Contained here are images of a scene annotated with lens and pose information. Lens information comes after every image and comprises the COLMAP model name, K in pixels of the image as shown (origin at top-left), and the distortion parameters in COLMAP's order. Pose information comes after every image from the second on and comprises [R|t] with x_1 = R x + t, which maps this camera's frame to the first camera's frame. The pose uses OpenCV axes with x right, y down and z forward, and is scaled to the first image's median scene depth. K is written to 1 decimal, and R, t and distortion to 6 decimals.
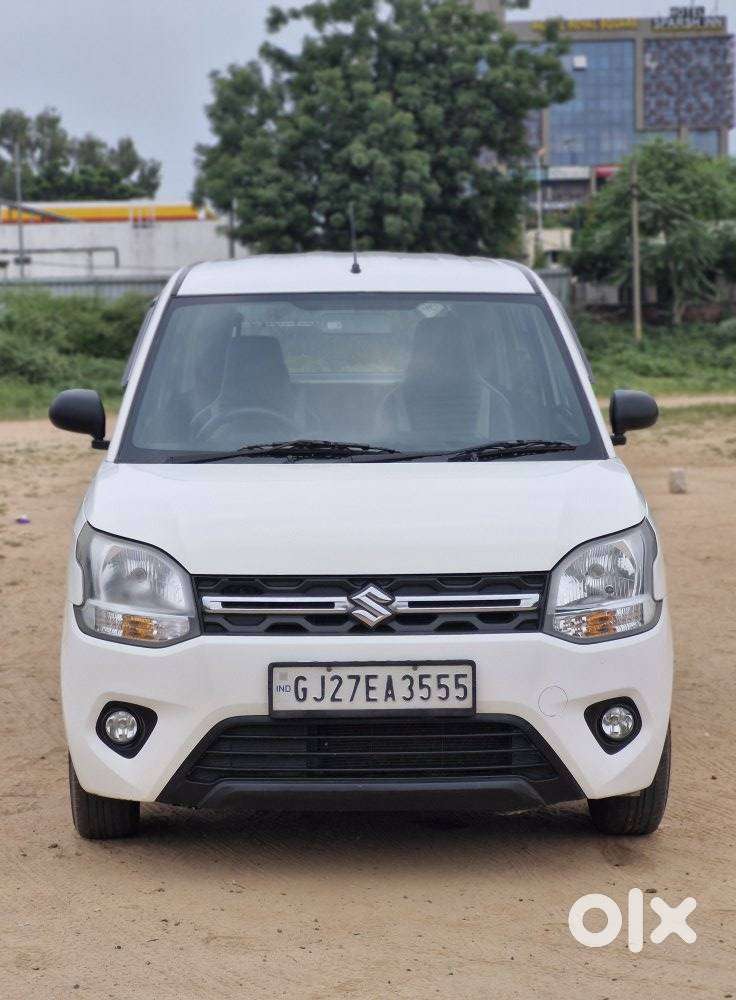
lens RADIAL K [[1904.8, 0, 368.0], [0, 1904.8, 500.0], [0, 0, 1]] dist [0.017533, 0.273646]
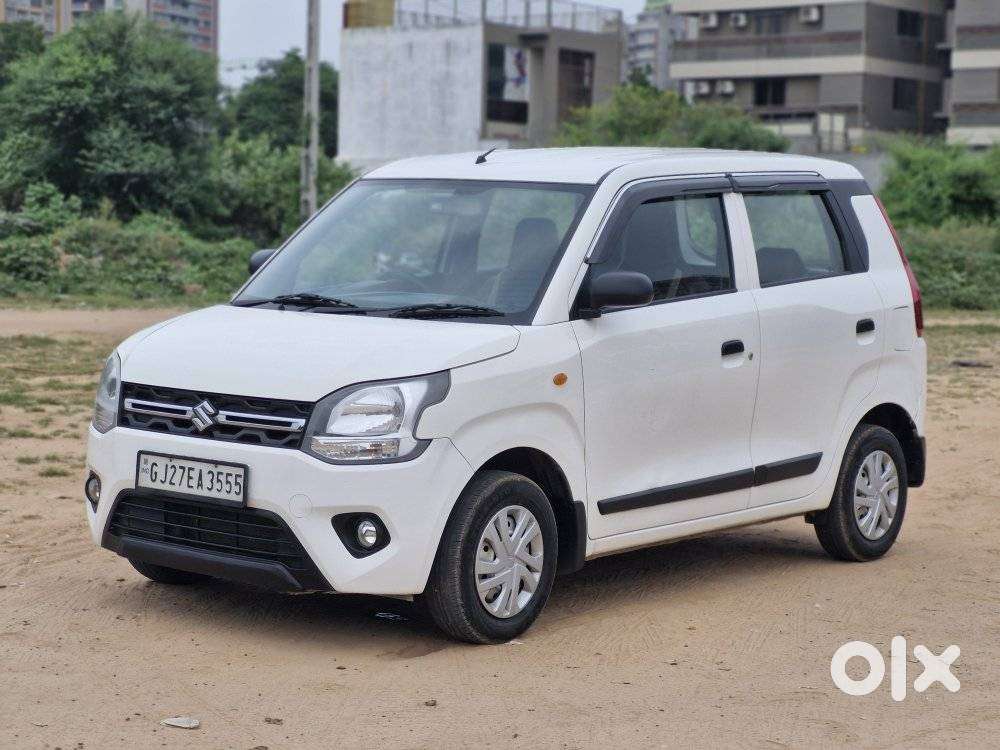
lens RADIAL K [[1904.6, 0, 500.0], [0, 1904.6, 375.0], [0, 0, 1]] dist [0.034868, 0.162571]
pose [[0.771772, 0.077271, -0.631187, 0.979381], [-0.084150, 0.996271, 0.019074, -0.014168], [0.630307, 0.038394, 0.775396, 0.115400]]
